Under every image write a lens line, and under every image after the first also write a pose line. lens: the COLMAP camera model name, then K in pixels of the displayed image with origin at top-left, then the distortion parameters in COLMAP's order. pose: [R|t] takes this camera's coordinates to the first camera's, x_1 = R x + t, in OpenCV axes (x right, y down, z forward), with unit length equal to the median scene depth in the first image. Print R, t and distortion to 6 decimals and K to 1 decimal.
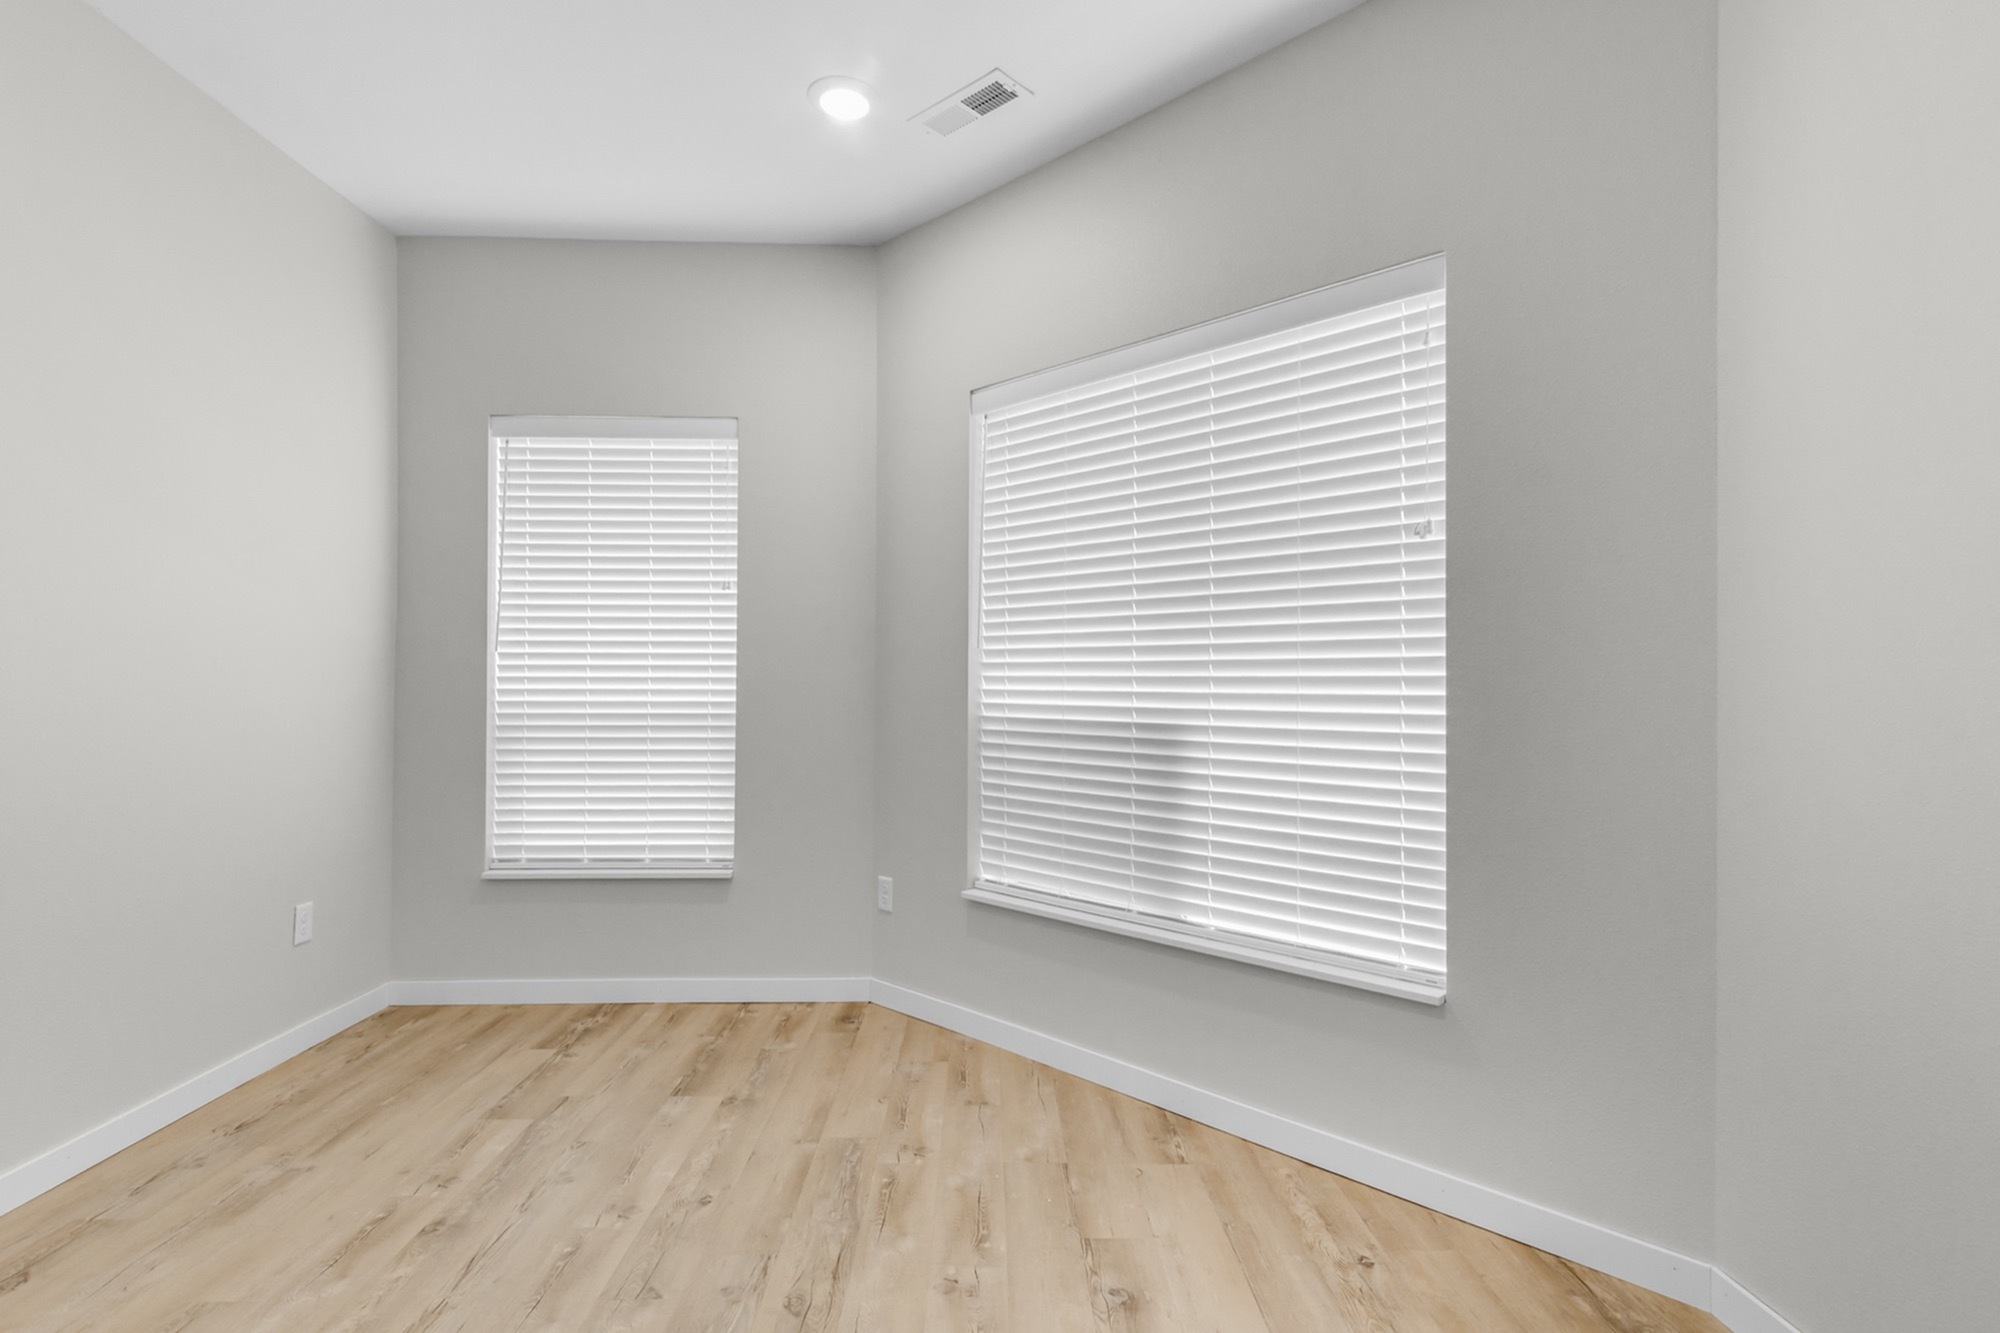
lens RADIAL K [[954.5, 0, 997.8], [0, 954.5, 671.0], [0, 0, 1]] dist [0.005939, -0.002198]
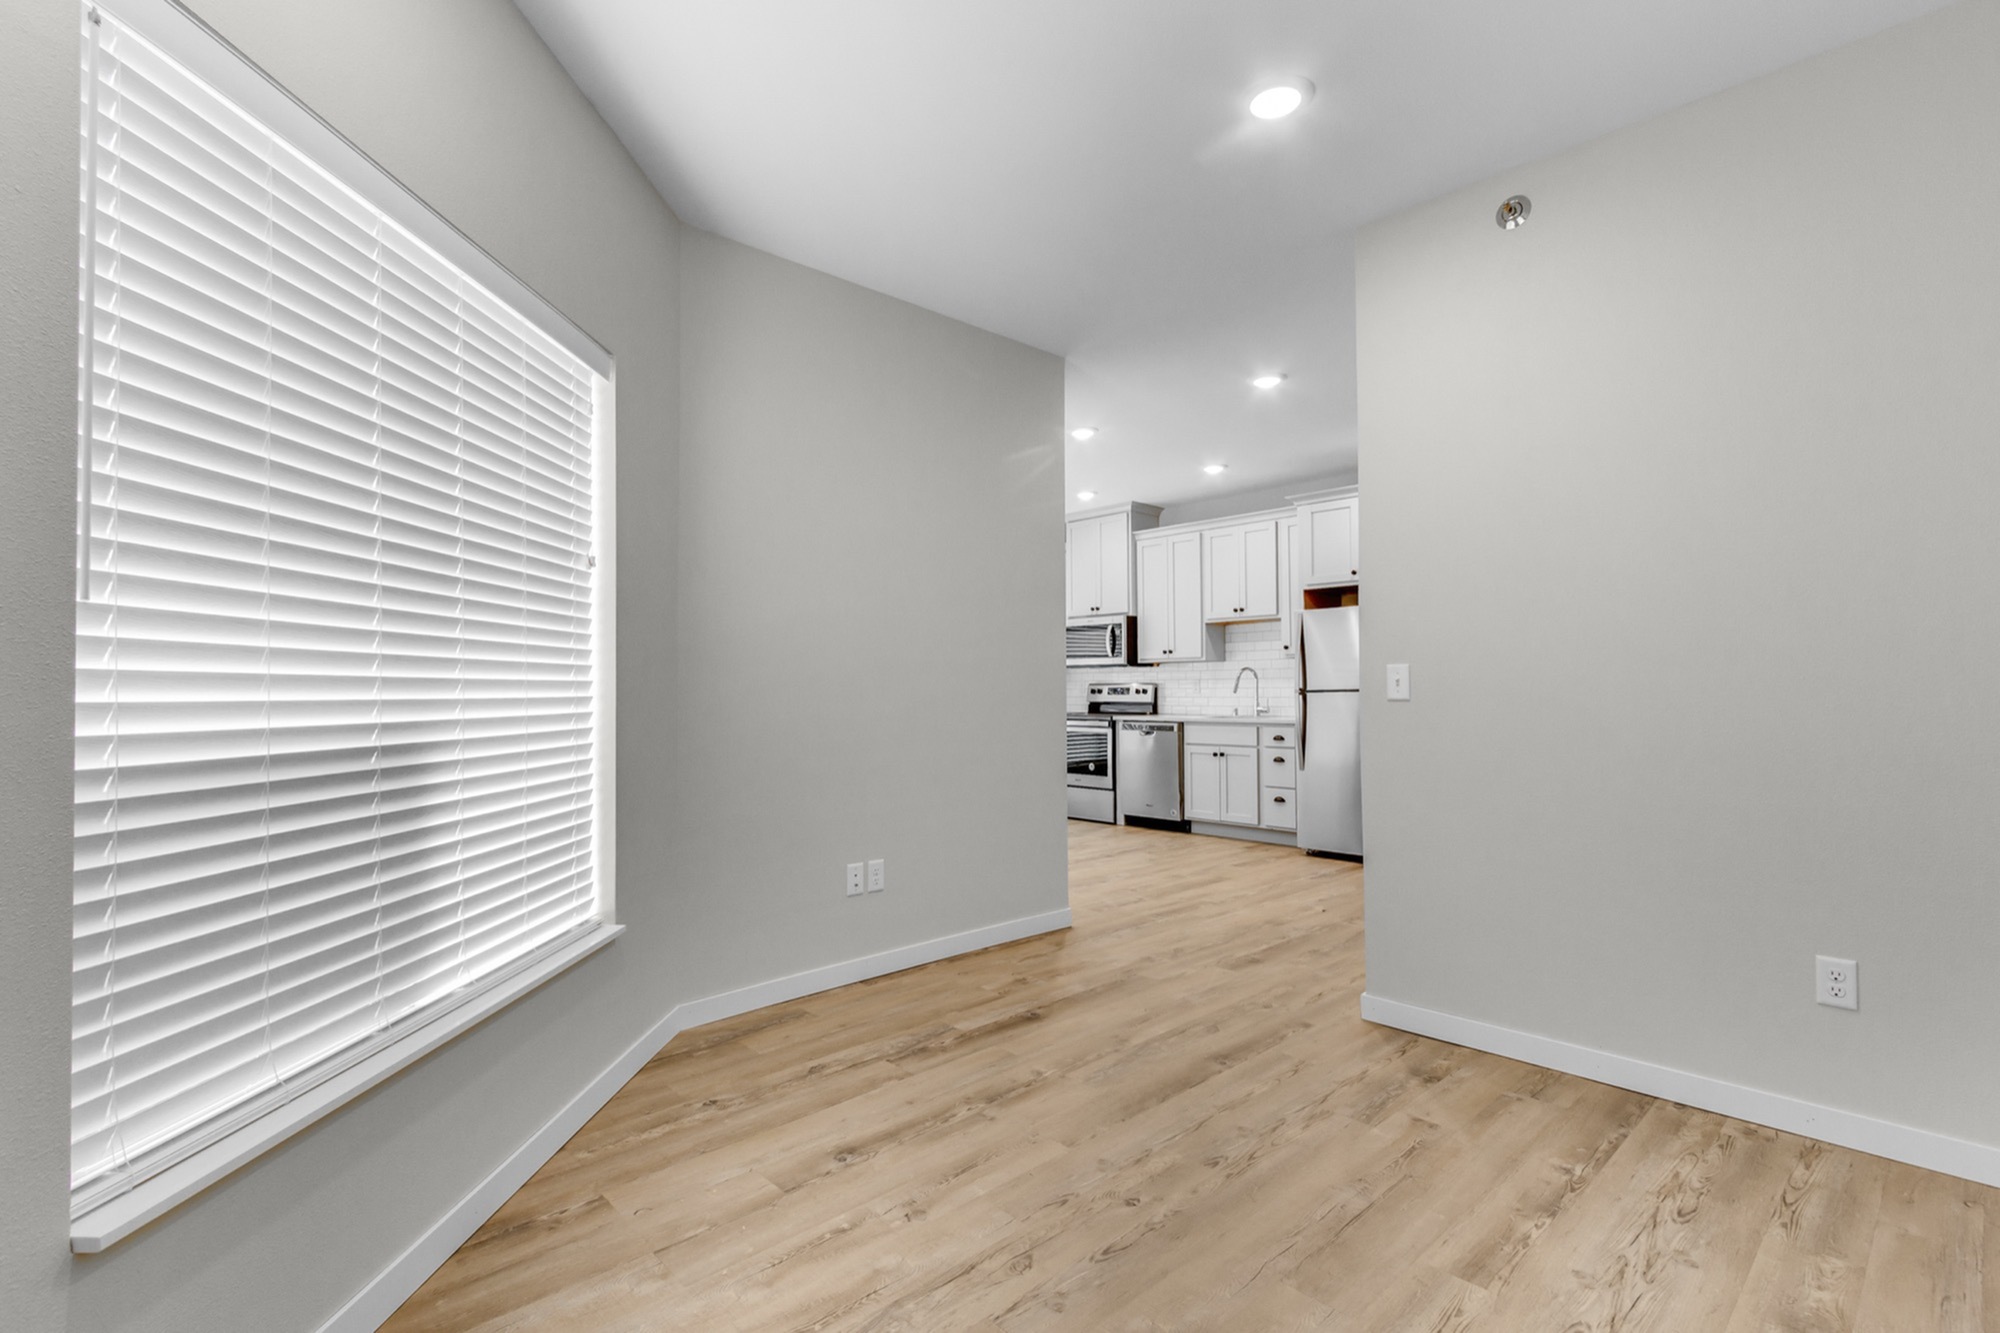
lens RADIAL K [[954.5, 0, 986.5], [0, 954.5, 673.6], [0, 0, 1]] dist [0.005939, -0.002198]
pose [[-0.681092, 0.016551, 0.732011, -0.857257], [-0.012078, 0.999354, -0.033834, 0.029923], [-0.732098, -0.031886, -0.680452, 1.554451]]
